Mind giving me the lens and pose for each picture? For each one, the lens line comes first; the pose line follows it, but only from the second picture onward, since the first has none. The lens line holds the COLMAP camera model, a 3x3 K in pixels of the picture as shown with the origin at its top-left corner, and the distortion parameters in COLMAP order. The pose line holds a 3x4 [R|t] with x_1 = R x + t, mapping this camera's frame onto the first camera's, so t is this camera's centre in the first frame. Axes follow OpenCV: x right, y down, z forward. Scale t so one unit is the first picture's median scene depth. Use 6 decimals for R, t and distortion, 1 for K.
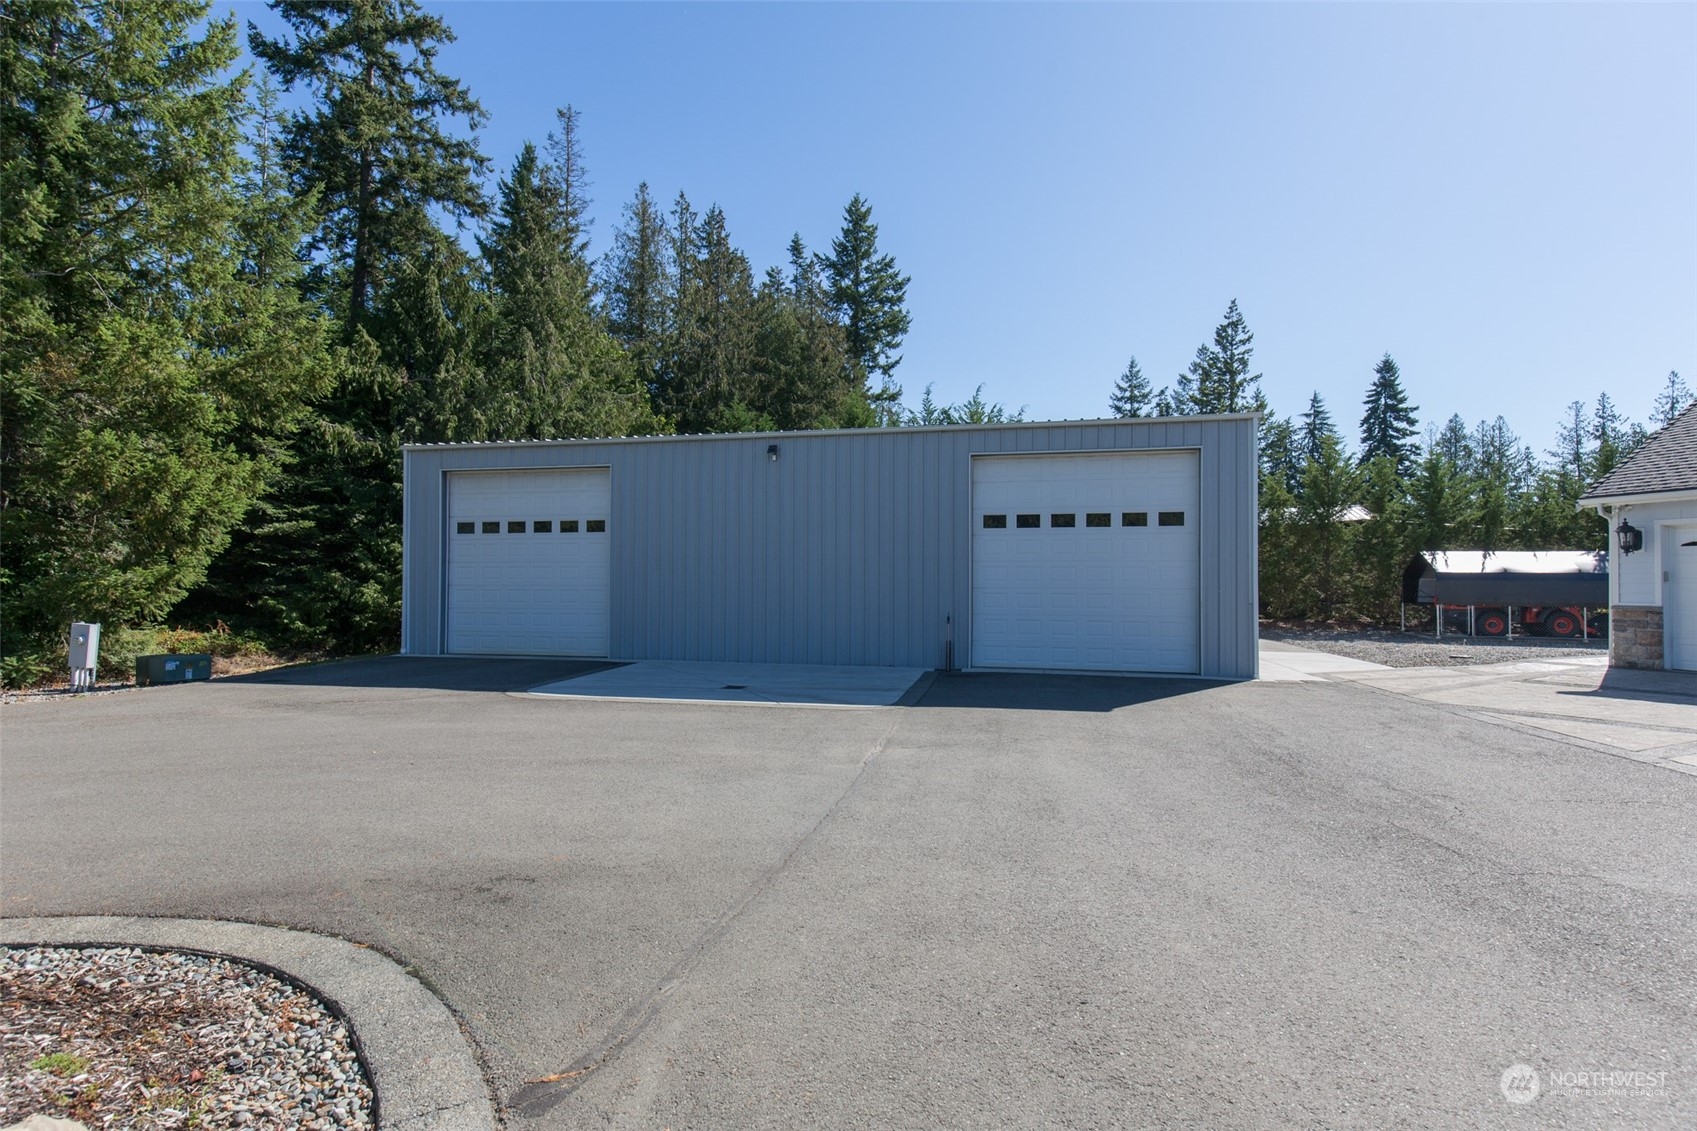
lens RADIAL K [[769.0, 0, 836.0], [0, 769.0, 575.5], [0, 0, 1]] dist [0.017383, -0.005198]
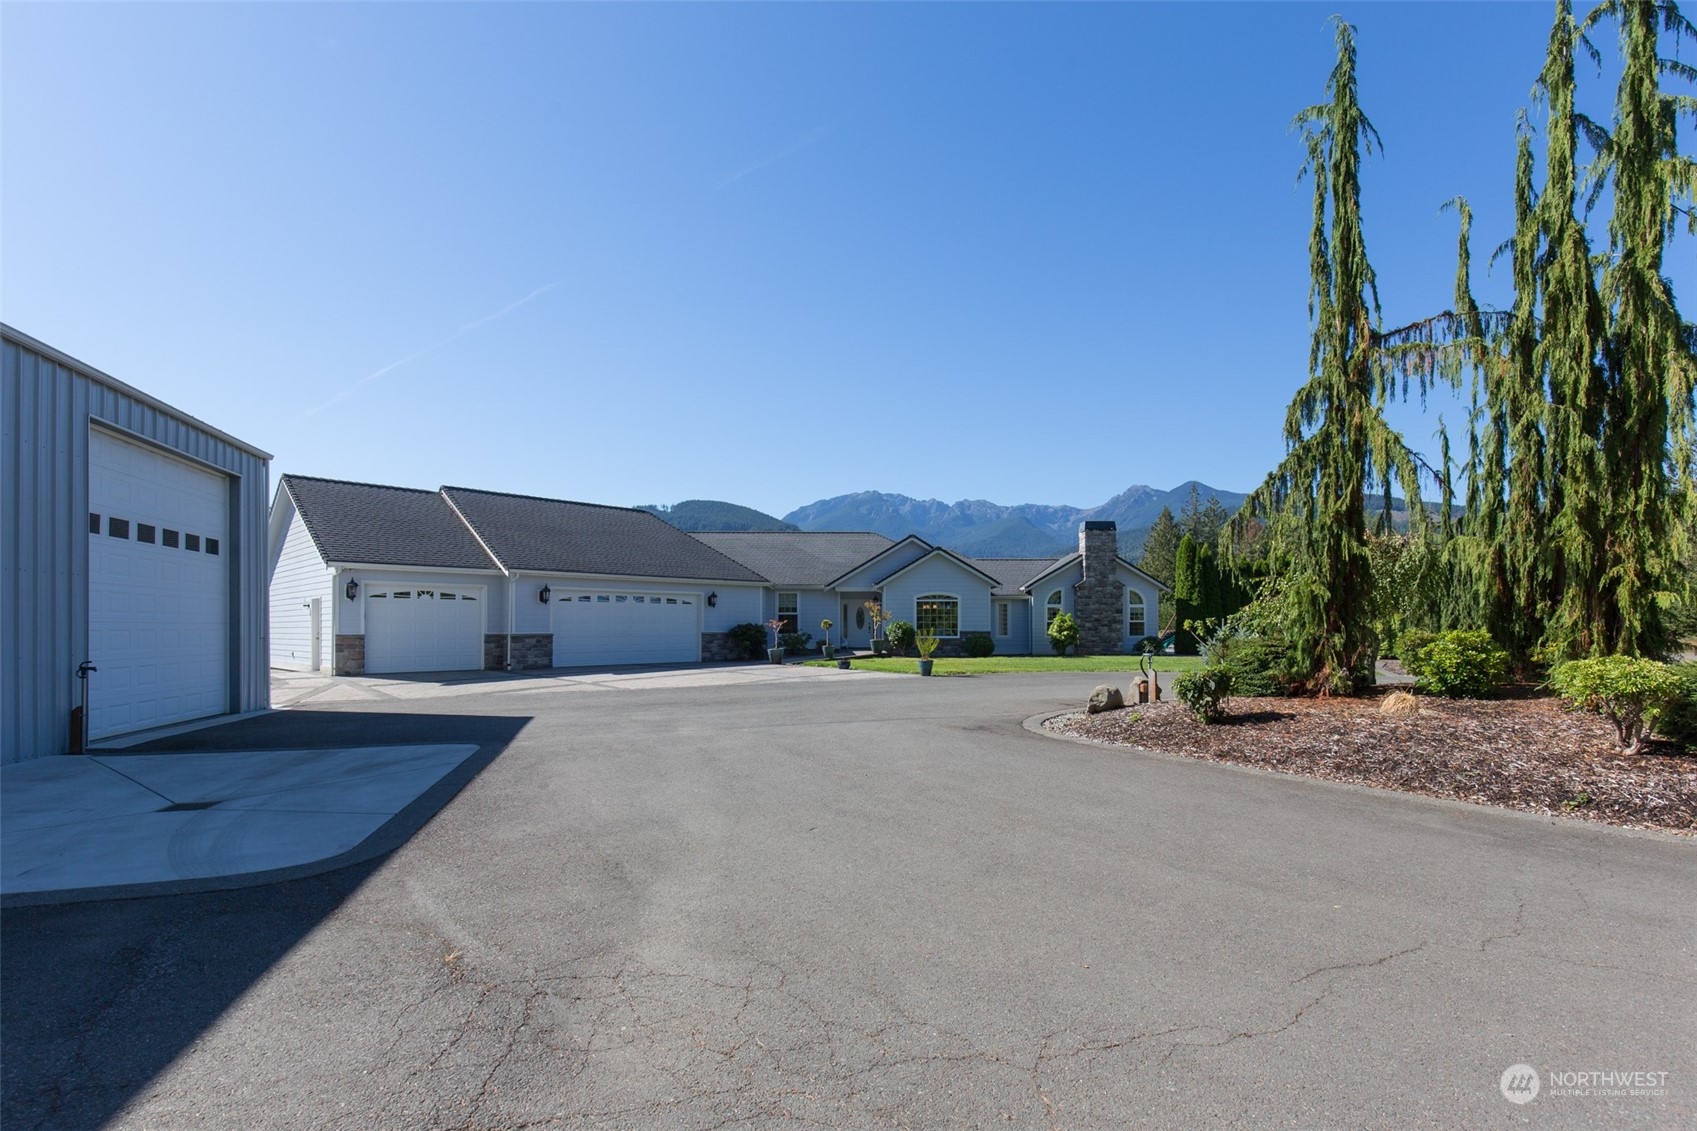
lens RADIAL K [[769.0, 0, 870.4], [0, 769.0, 618.1], [0, 0, 1]] dist [0.017383, -0.005198]
pose [[-0.487580, 0.002787, 0.873074, -0.163430], [-0.011664, 0.999885, -0.009706, 0.001853], [-0.873001, -0.014916, -0.487491, 0.172410]]
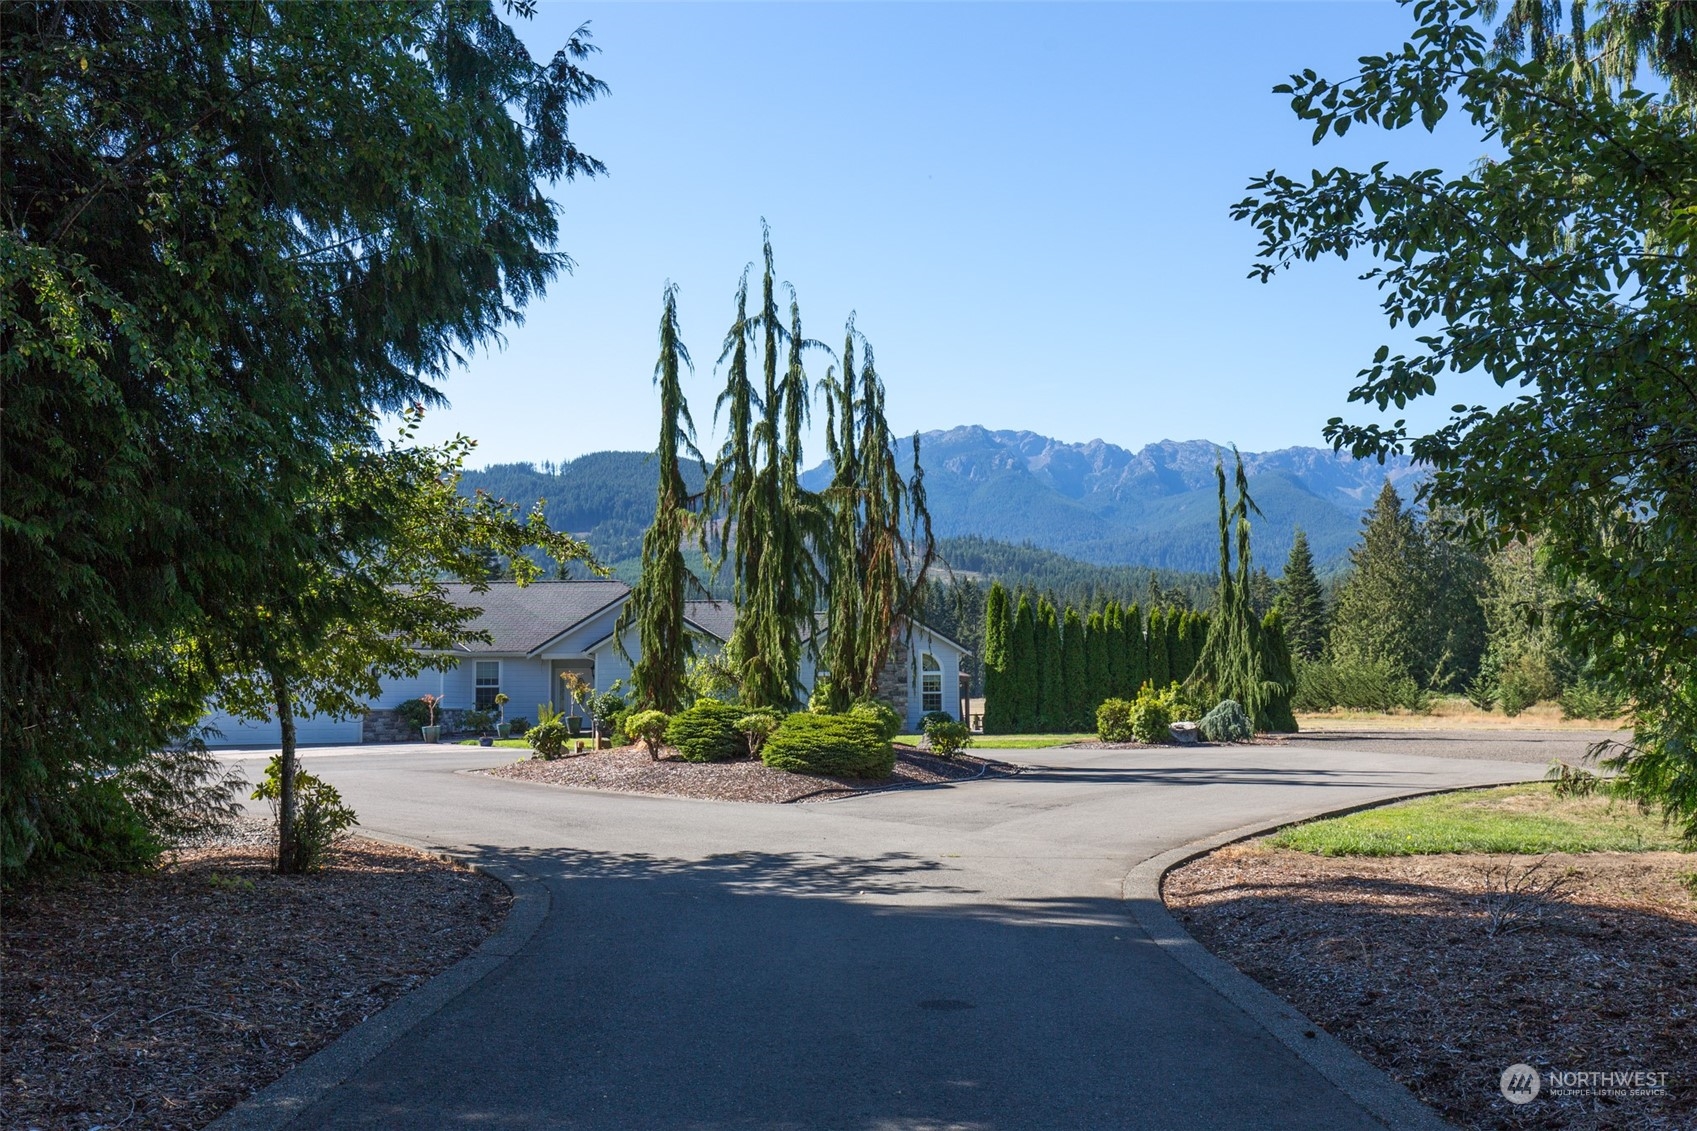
lens RADIAL K [[1617.2, 0, 846.3], [0, 1617.2, 565.1], [0, 0, 1]] dist [0.011052, 0.000000]
pose [[-0.416535, 0.076563, 0.905890, -0.560541], [-0.005044, 0.996237, -0.086519, 0.003805], [-0.909106, -0.040608, -0.414582, 0.162159]]
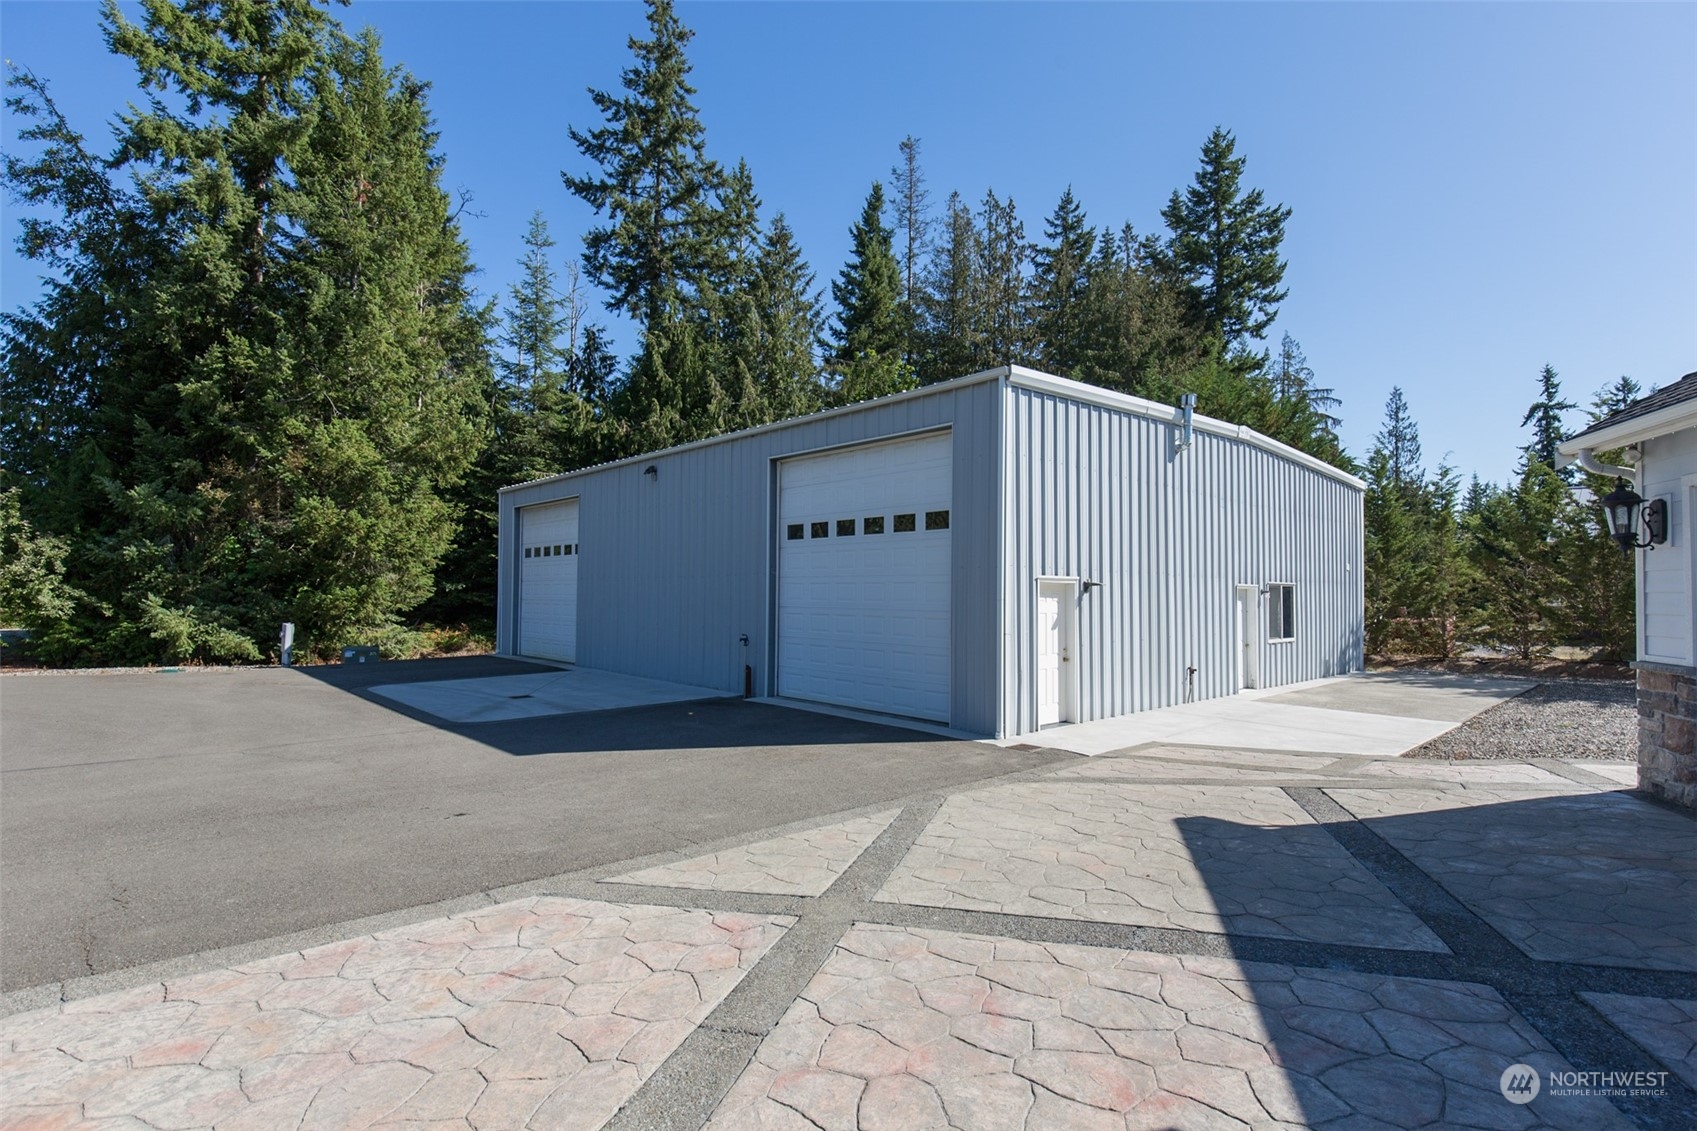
lens RADIAL K [[813.5, 0, 841.7], [0, 813.5, 562.4], [0, 0, 1]] dist [0.011088, -0.009084]
pose [[0.825667, -0.022974, -0.563690, 0.182727], [0.004770, 0.999419, -0.033746, -0.001331], [0.564137, 0.025174, 0.825297, 0.066097]]
